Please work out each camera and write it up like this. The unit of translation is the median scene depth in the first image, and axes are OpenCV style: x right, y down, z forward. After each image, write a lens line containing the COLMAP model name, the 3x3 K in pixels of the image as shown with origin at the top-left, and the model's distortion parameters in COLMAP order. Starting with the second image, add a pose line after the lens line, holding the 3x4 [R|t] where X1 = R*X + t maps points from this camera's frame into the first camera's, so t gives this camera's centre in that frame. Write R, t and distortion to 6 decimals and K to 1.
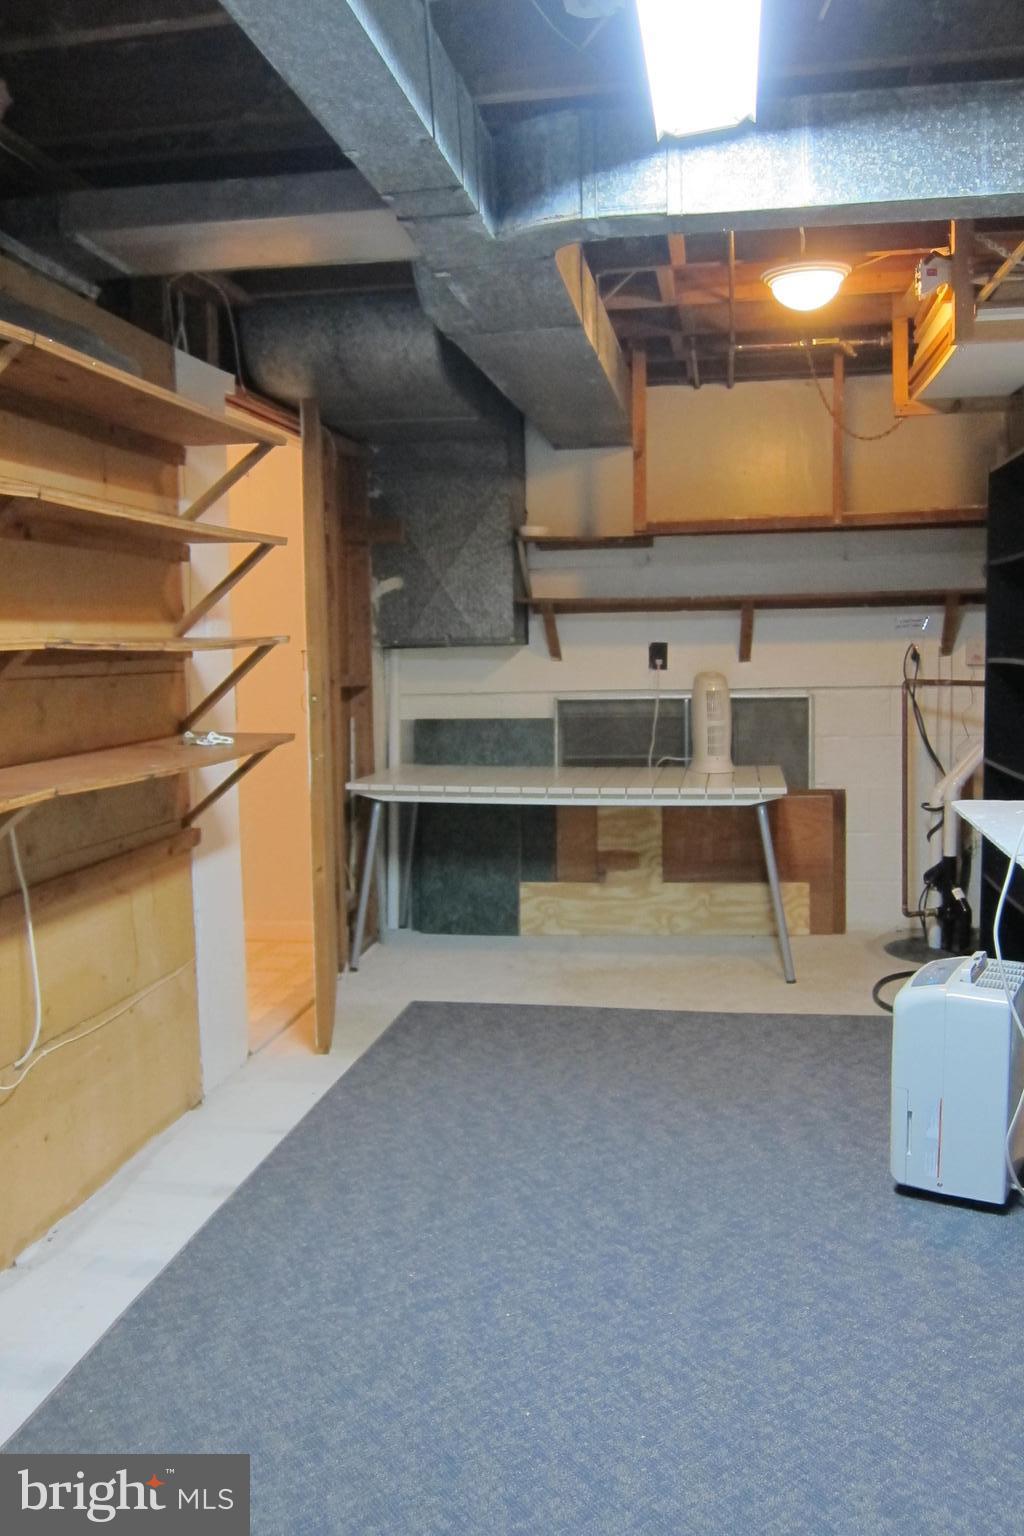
lens RADIAL K [[1298.9, 0, 512.0], [0, 1298.9, 768.0], [0, 0, 1]] dist [-0.041154, 0.007878]
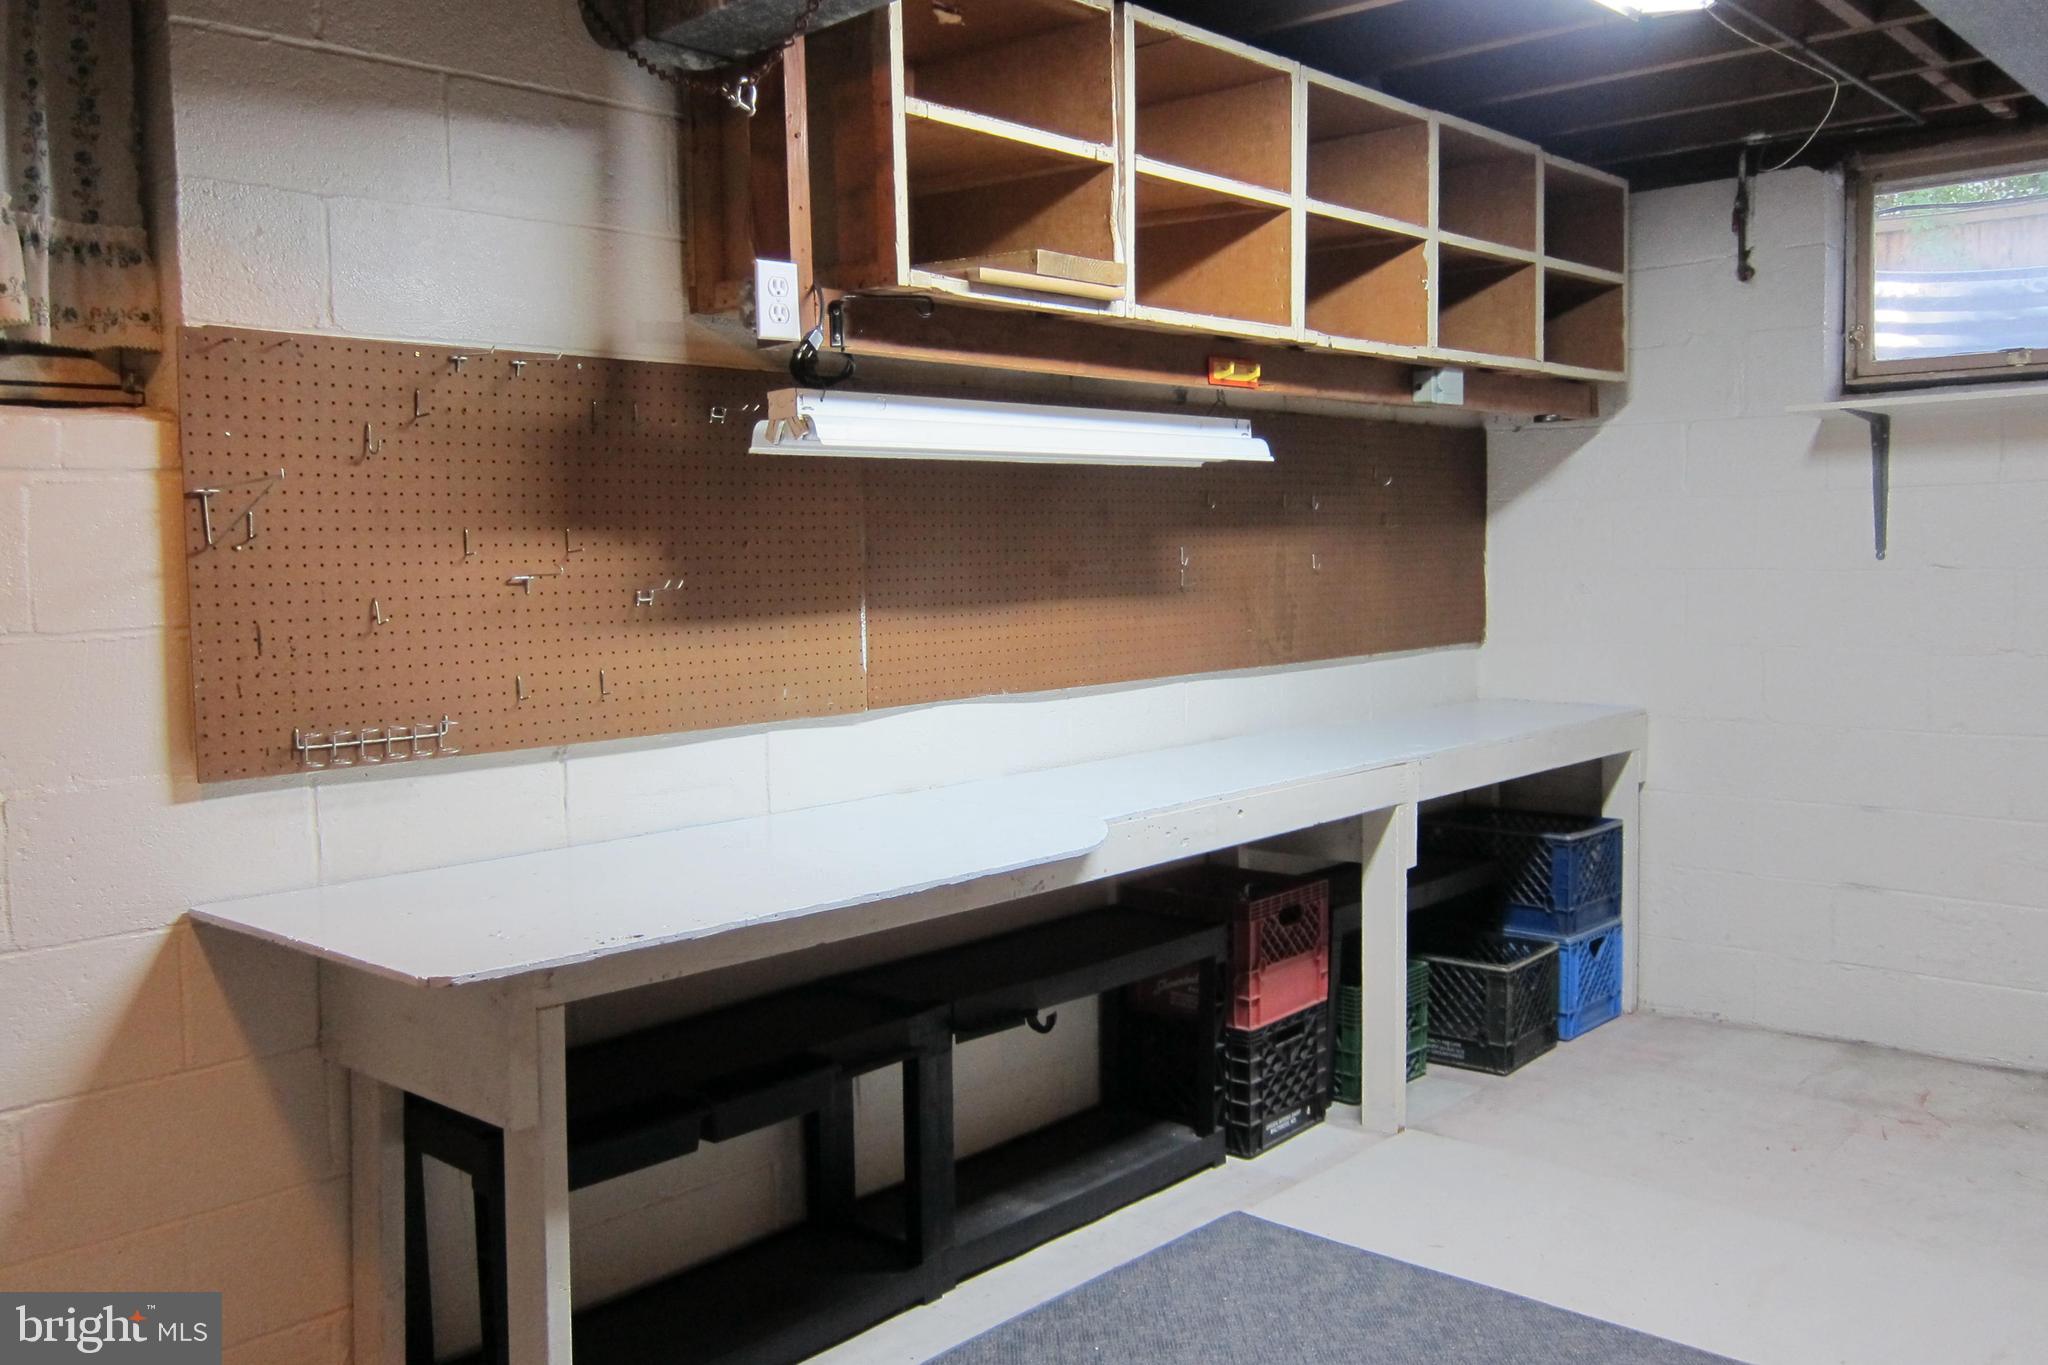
lens RADIAL K [[1731.9, 0, 1024.0], [0, 1731.9, 682.5], [0, 0, 1]] dist [-0.041154, 0.007878]
pose [[-0.840575, -0.006837, 0.541651, -0.122849], [0.088418, 0.984779, 0.149643, -0.114274], [-0.534430, 0.173678, -0.827176, 1.062160]]
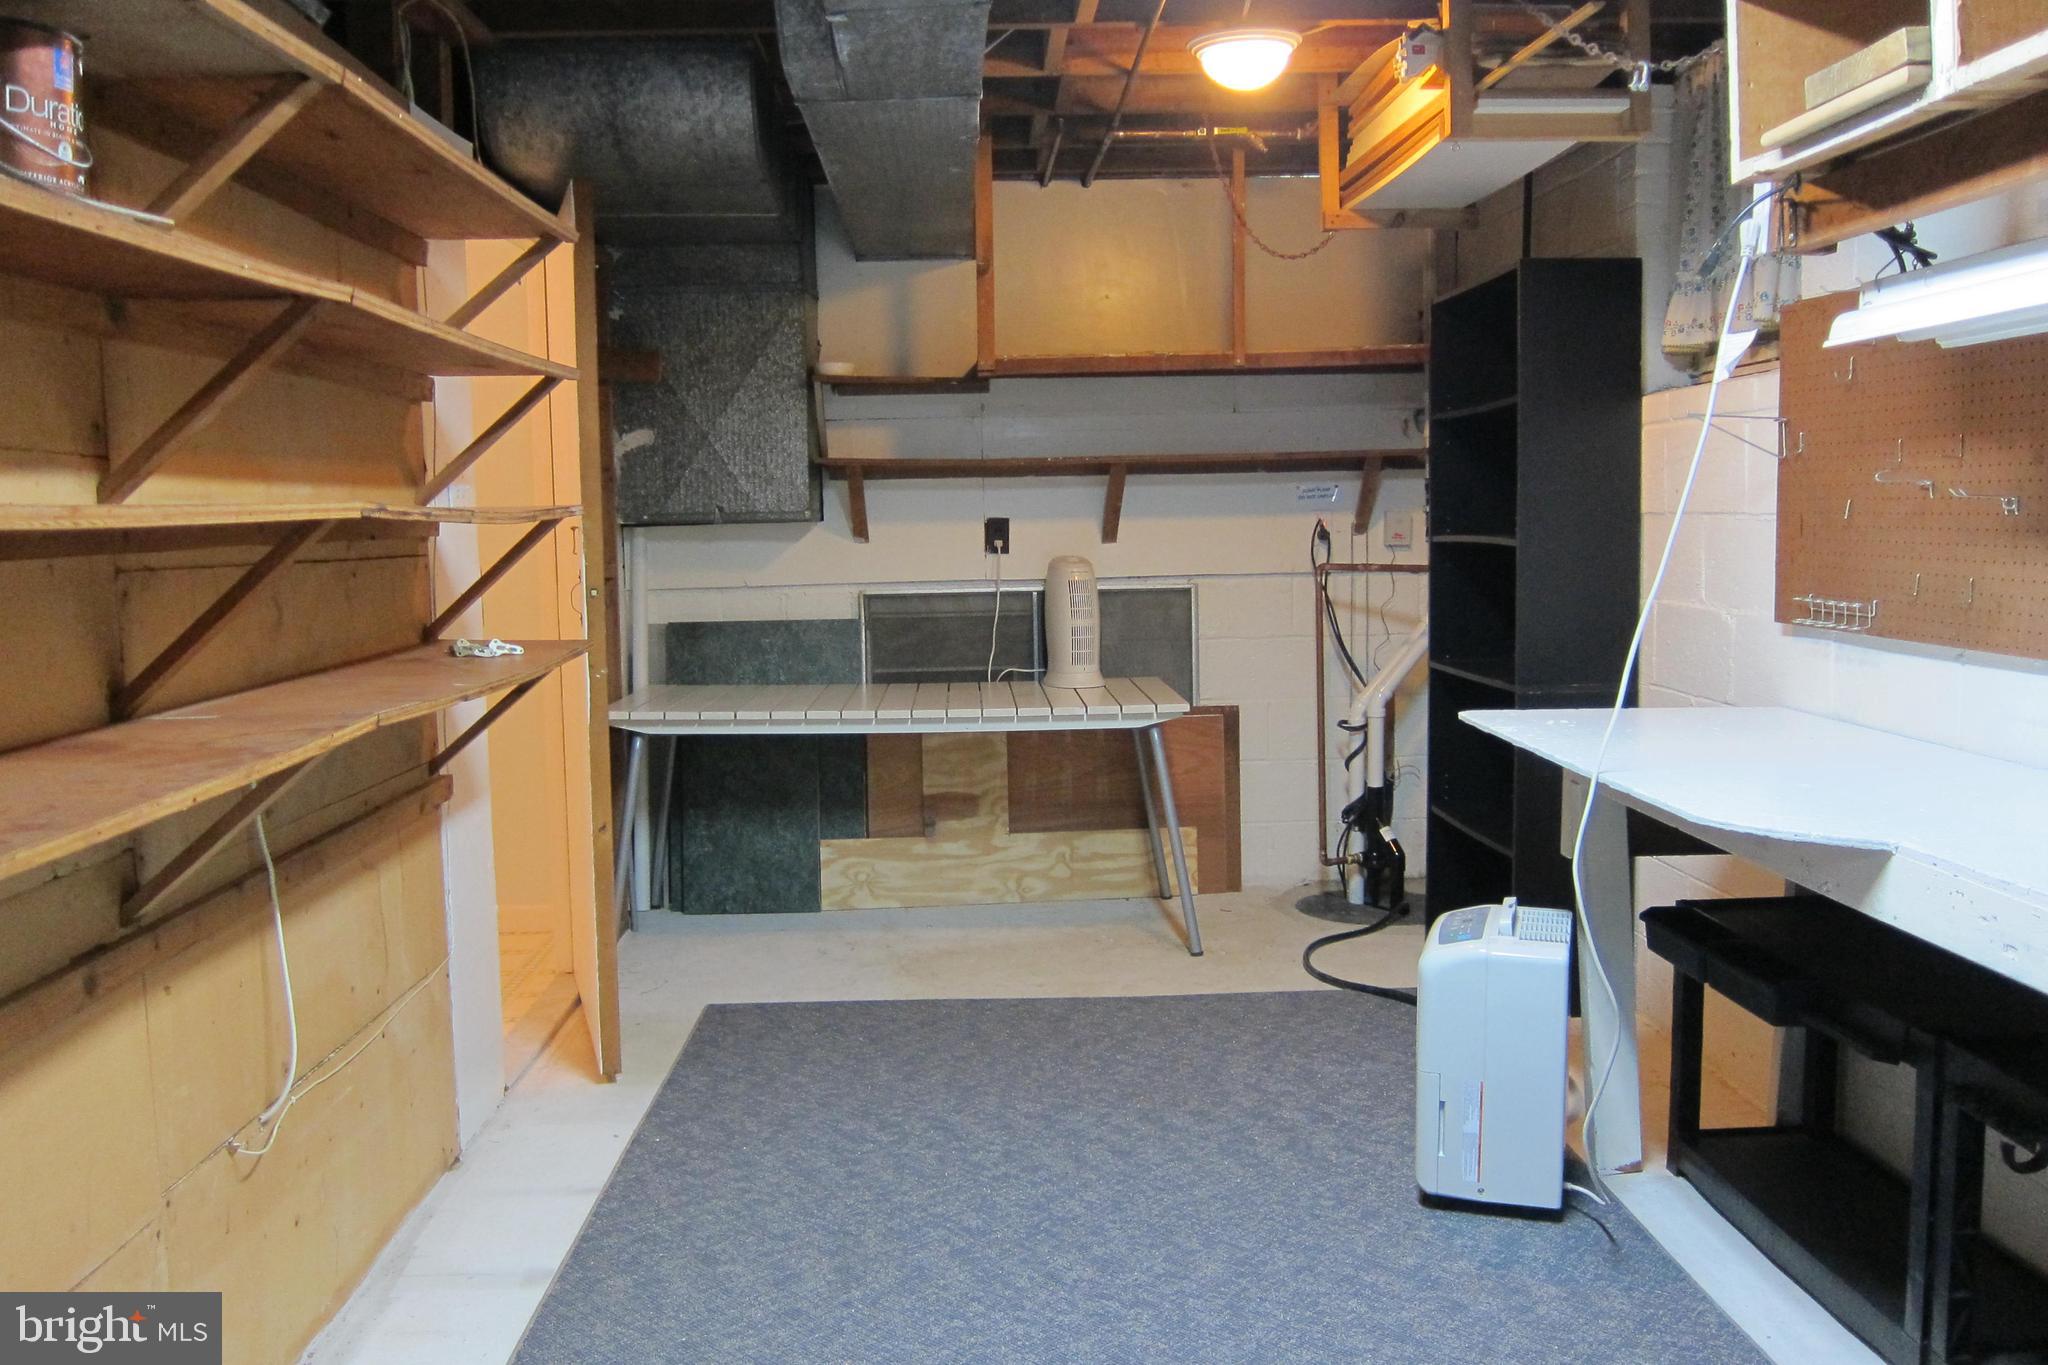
lens RADIAL K [[1731.9, 0, 1024.0], [0, 1731.9, 682.5], [0, 0, 1]] dist [-0.041154, 0.007878]
pose [[0.979547, -0.018839, 0.200333, -0.106130], [0.019793, 0.999800, -0.002761, 0.003835], [-0.200241, 0.006669, 0.979724, 0.005677]]
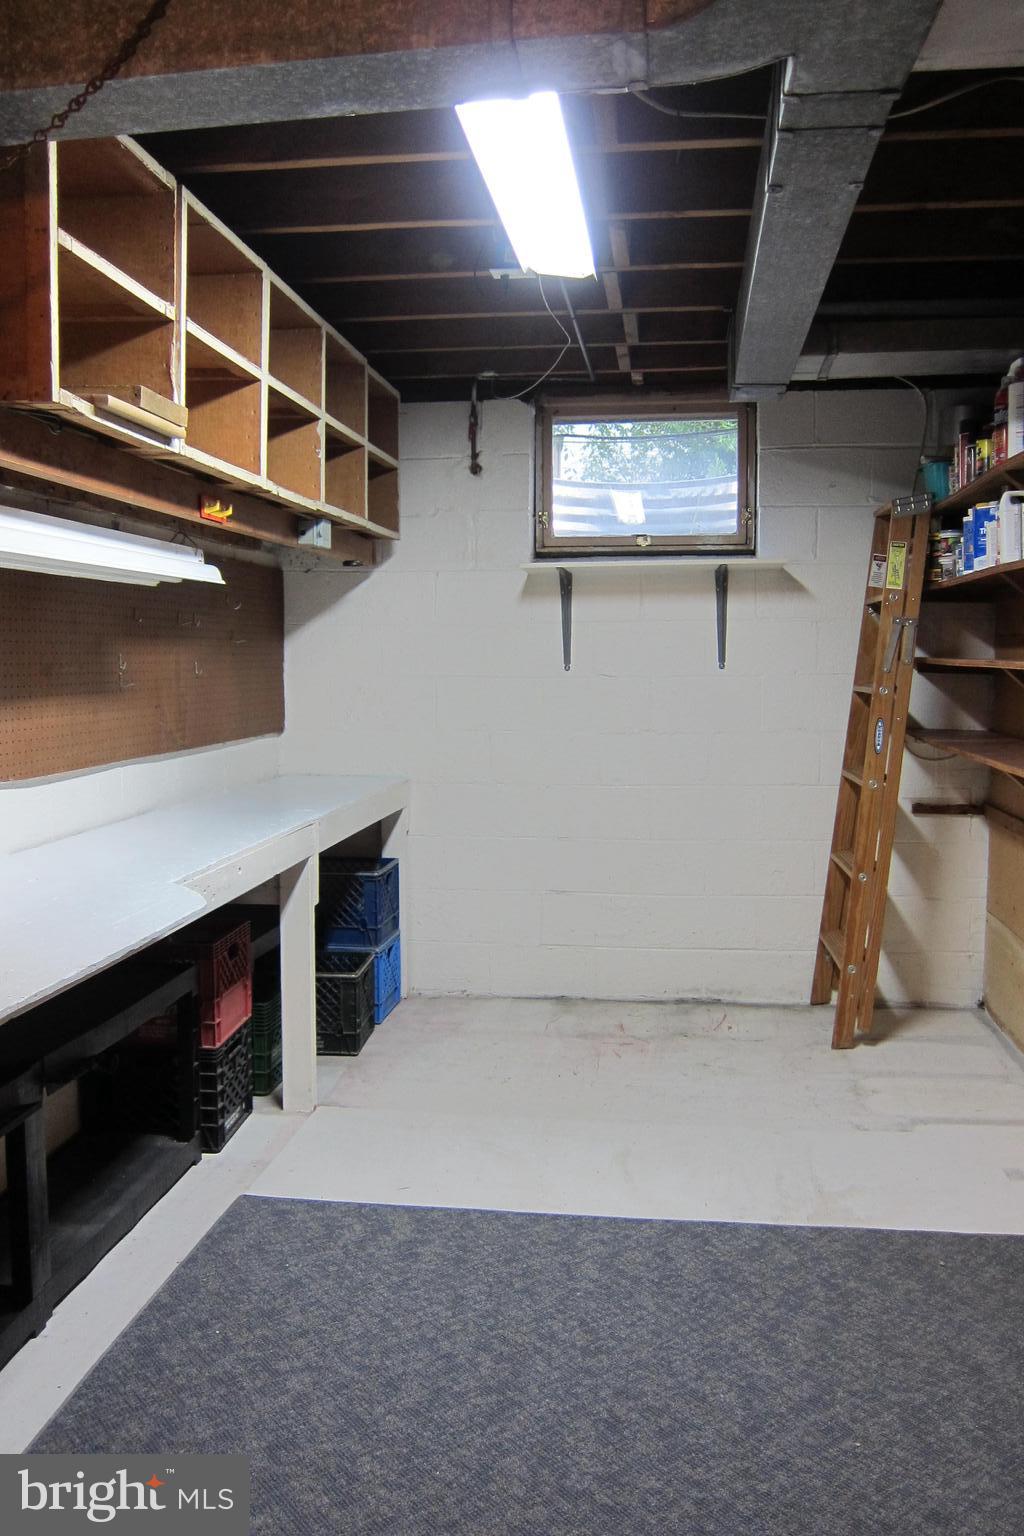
lens RADIAL K [[1298.9, 0, 512.0], [0, 1298.9, 768.0], [0, 0, 1]] dist [-0.041154, 0.007878]
pose [[-0.998873, 0.025134, -0.040254, 0.102621], [0.017392, 0.983099, 0.182247, -0.113891], [0.044154, 0.181342, -0.982428, 1.073928]]
